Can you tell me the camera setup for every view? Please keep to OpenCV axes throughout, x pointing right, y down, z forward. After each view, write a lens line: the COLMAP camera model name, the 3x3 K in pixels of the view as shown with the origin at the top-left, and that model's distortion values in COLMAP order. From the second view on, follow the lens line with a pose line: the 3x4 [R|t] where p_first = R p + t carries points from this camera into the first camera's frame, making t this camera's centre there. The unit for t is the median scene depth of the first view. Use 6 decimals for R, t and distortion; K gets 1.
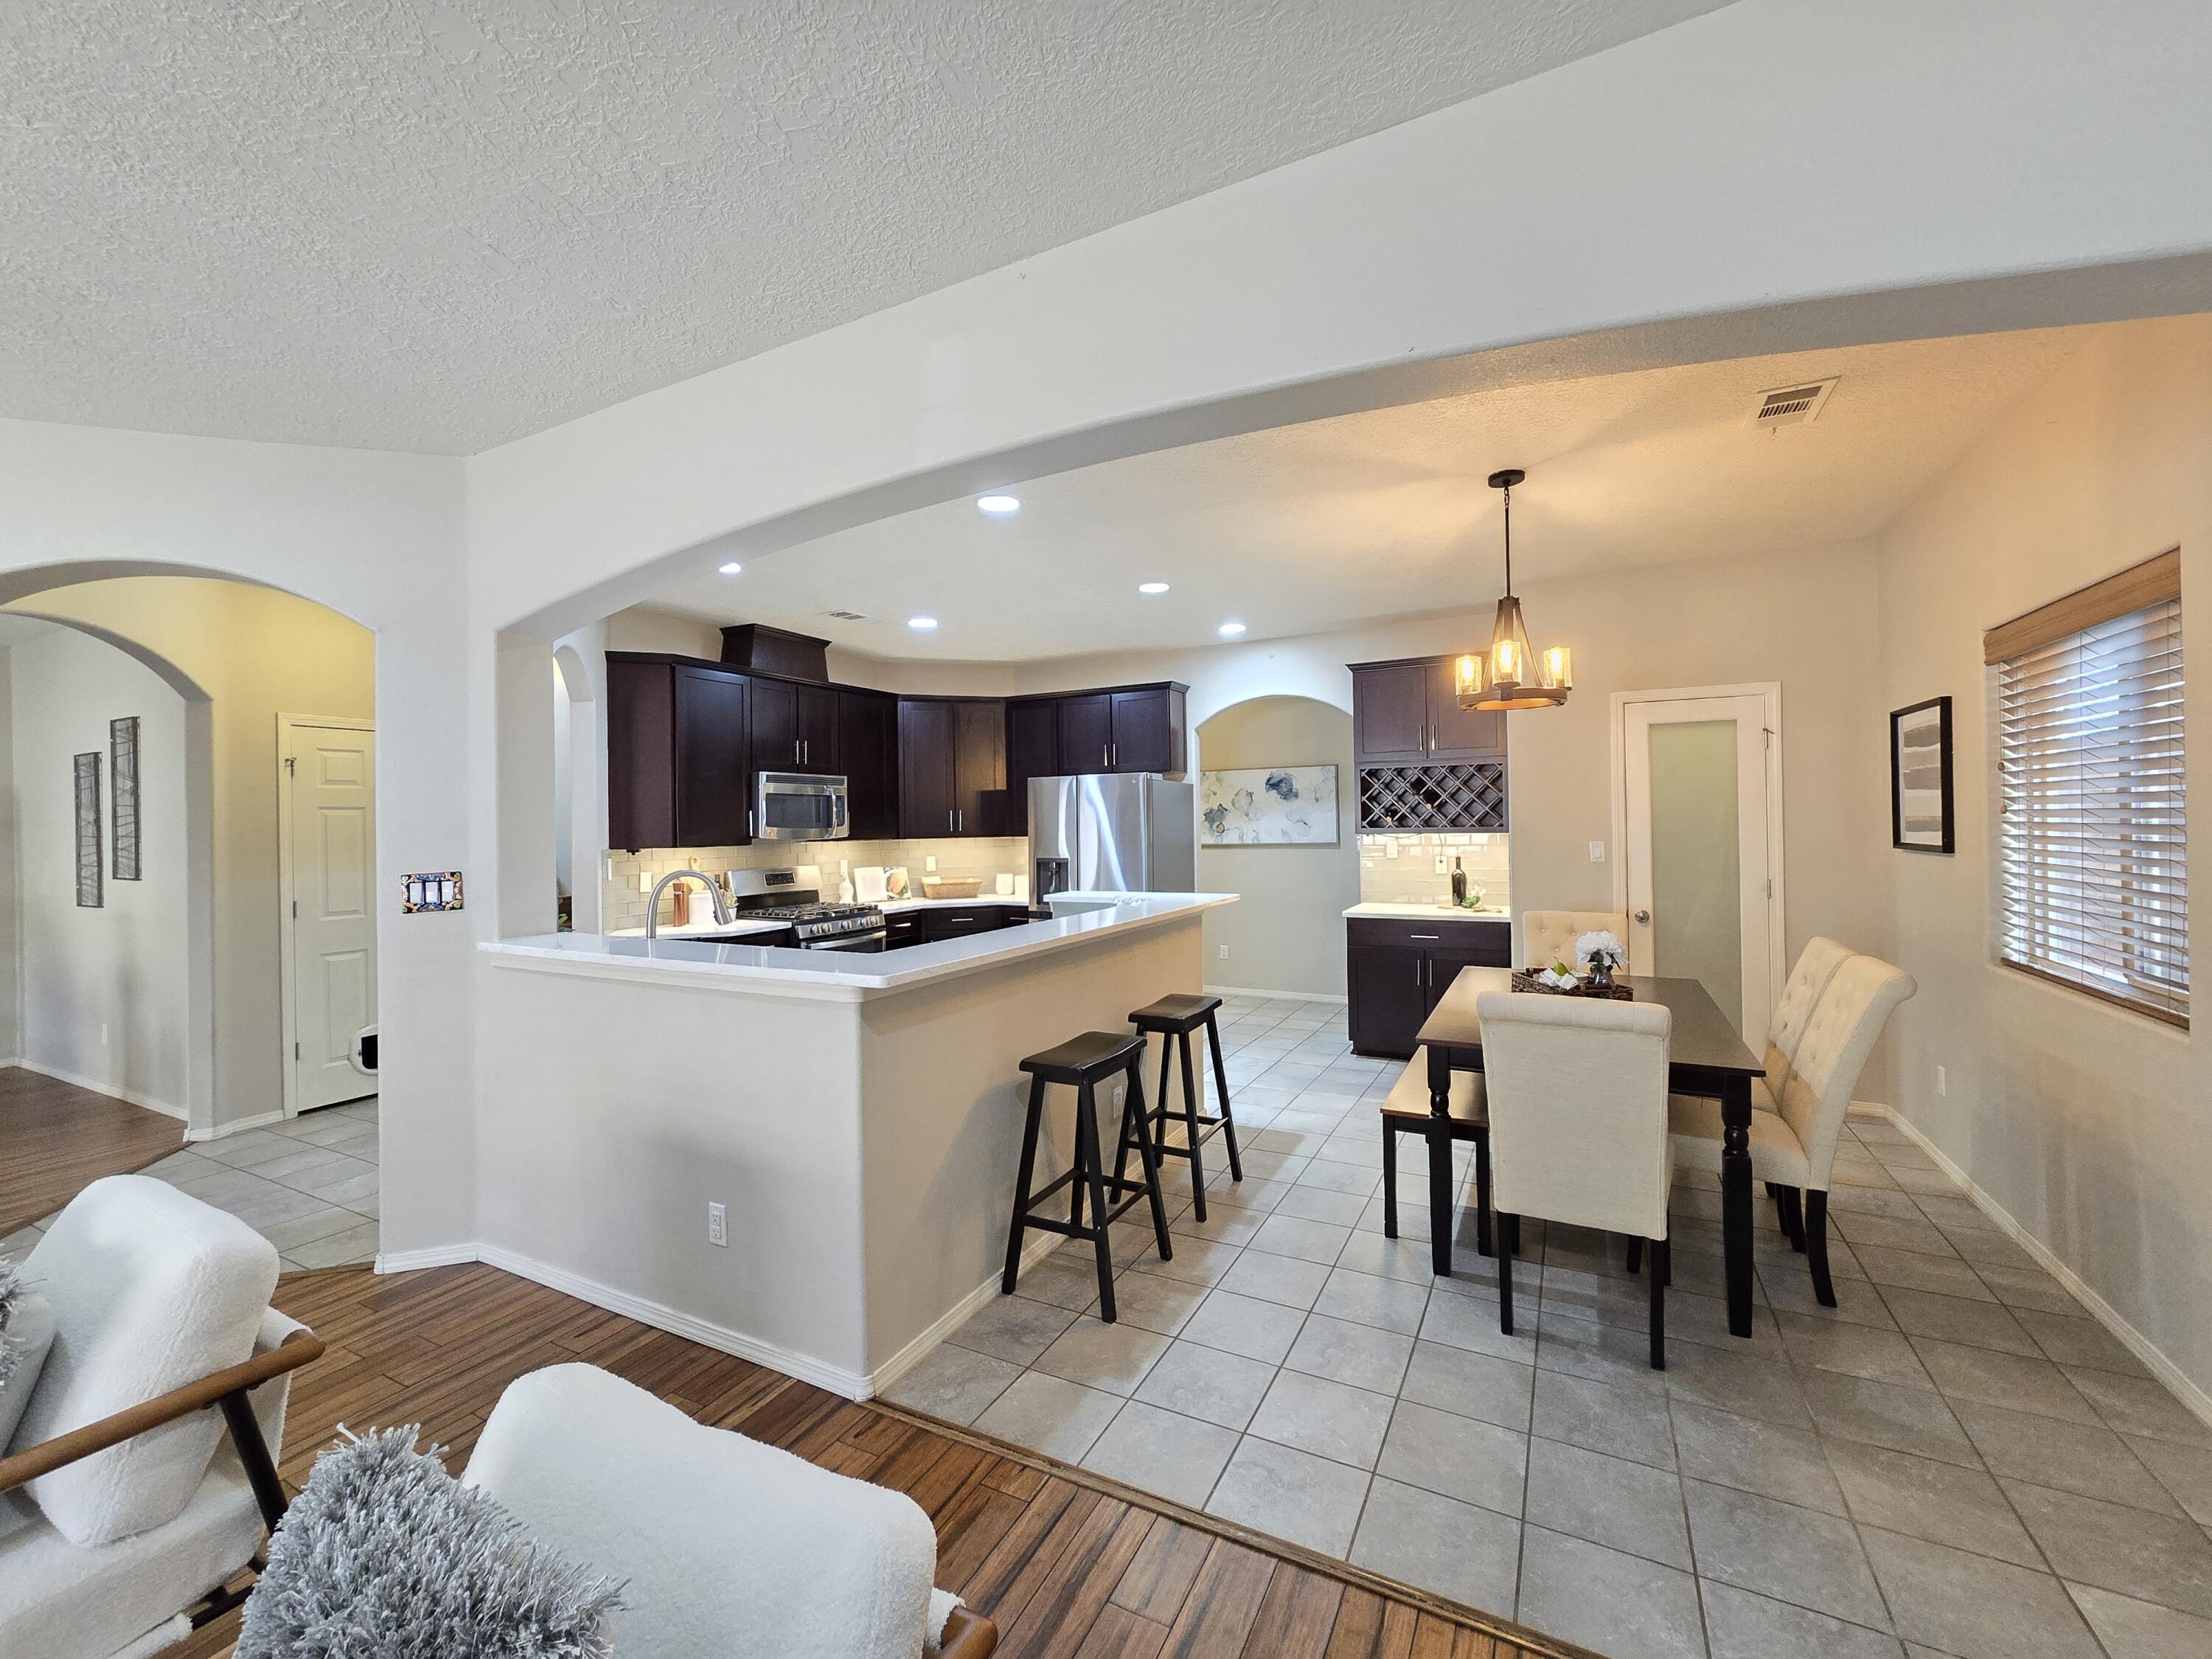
lens RADIAL K [[903.8, 0, 1099.9], [0, 903.8, 820.0], [0, 0, 1]] dist [-0.002175, -0.000156]
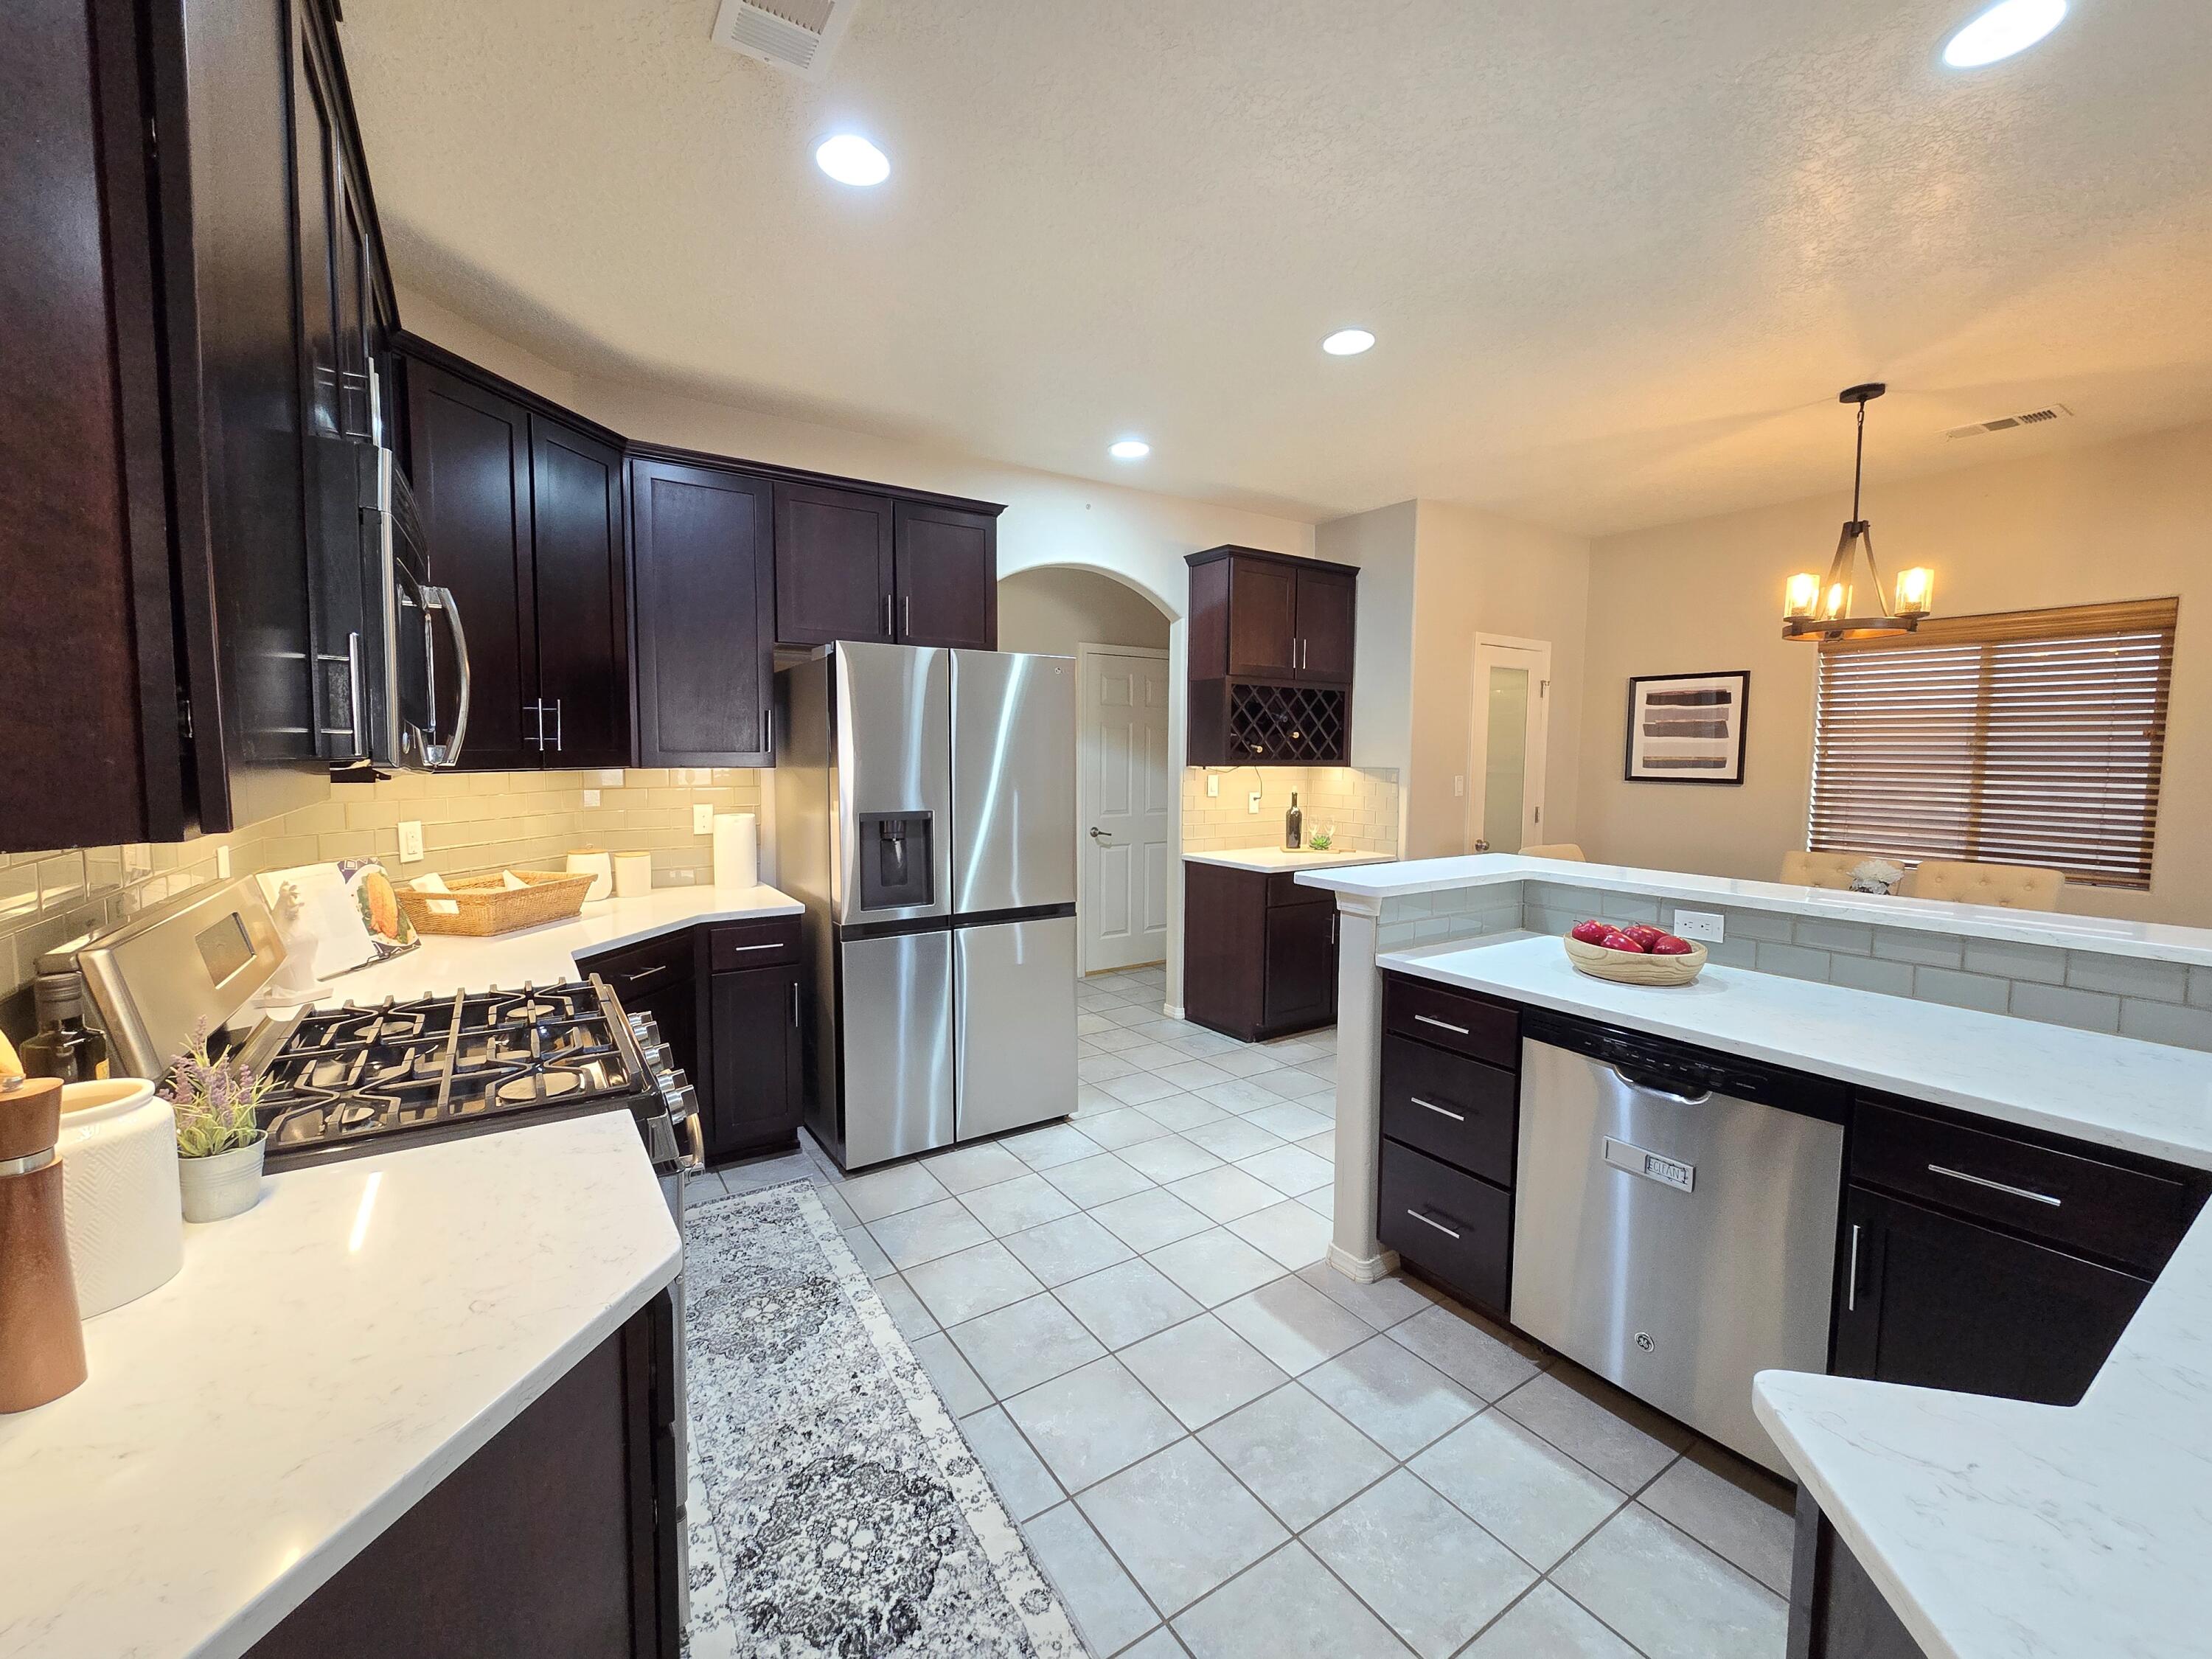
lens RADIAL K [[903.8, 0, 1099.9], [0, 903.8, 820.0], [0, 0, 1]] dist [-0.002175, -0.000156]
pose [[0.480938, -0.045369, 0.875580, -0.500891], [-0.019736, 0.997847, 0.062545, 0.016023], [-0.876532, -0.047361, 0.479007, 0.780884]]
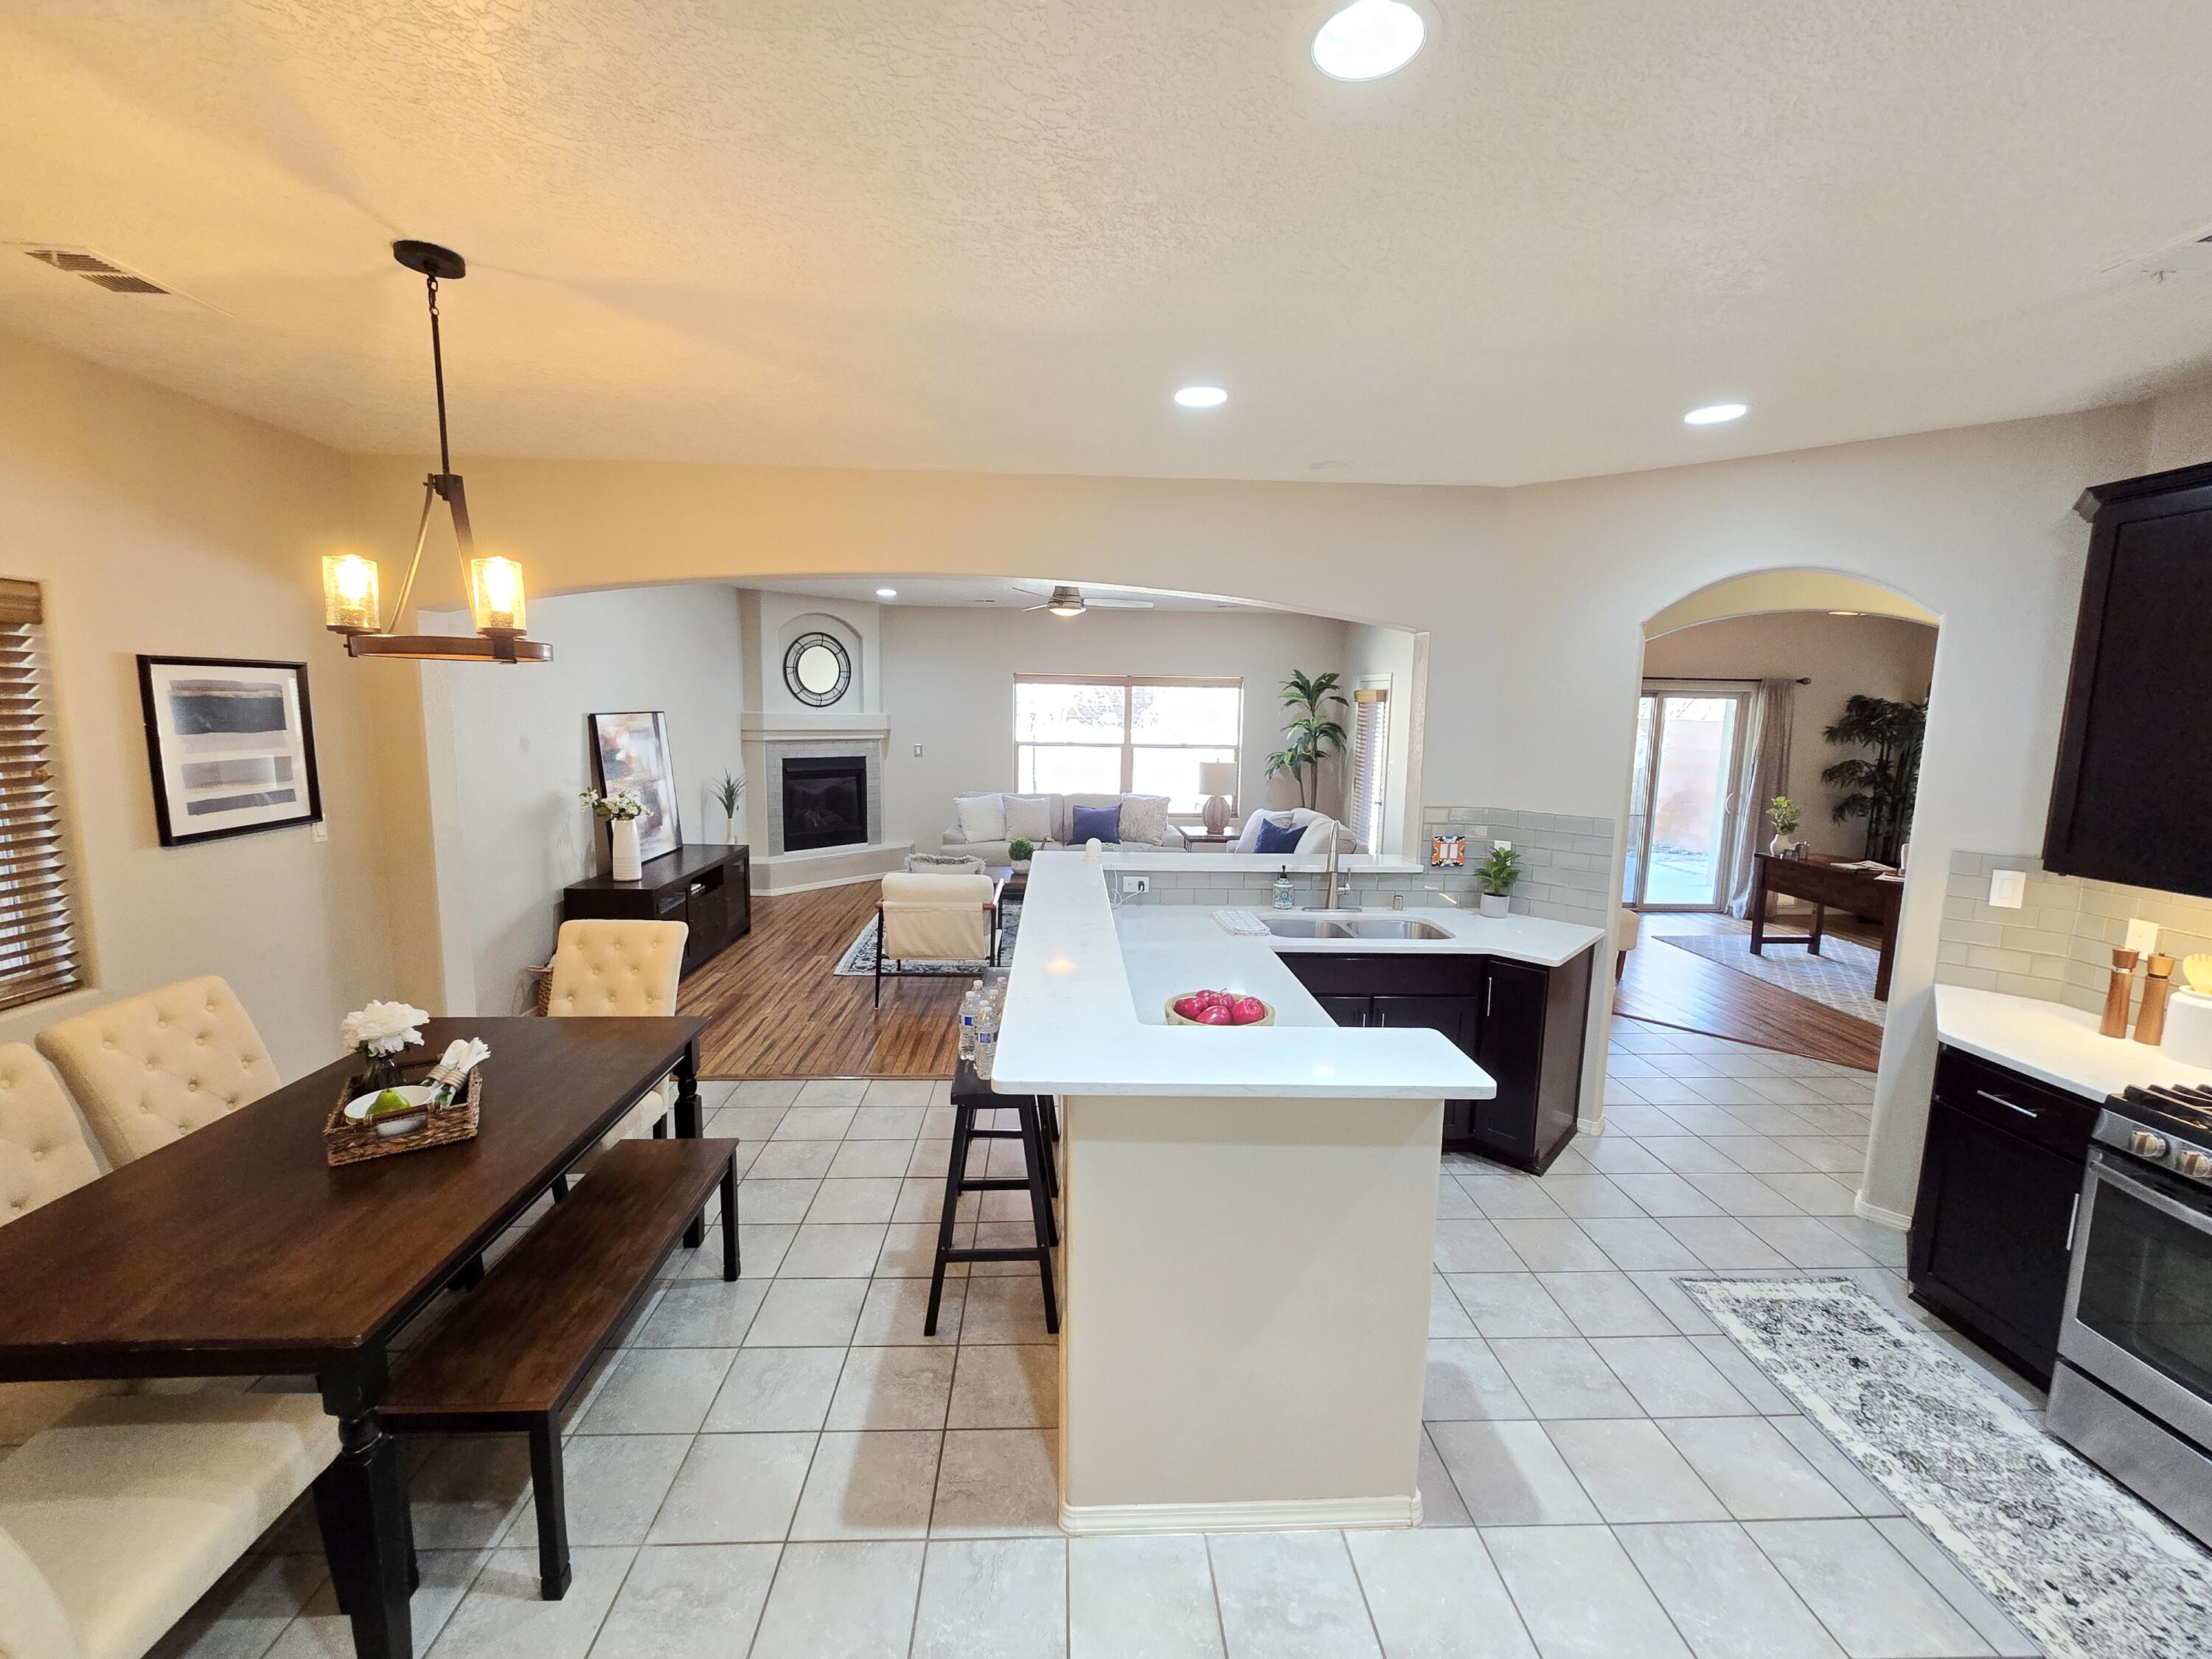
lens RADIAL K [[903.8, 0, 1099.9], [0, 903.8, 820.0], [0, 0, 1]] dist [-0.002175, -0.000156]
pose [[-0.862622, 0.068327, -0.501214, 0.251290], [-0.001186, 0.990560, 0.137077, -0.066280], [0.505848, 0.118840, -0.854397, 1.113992]]
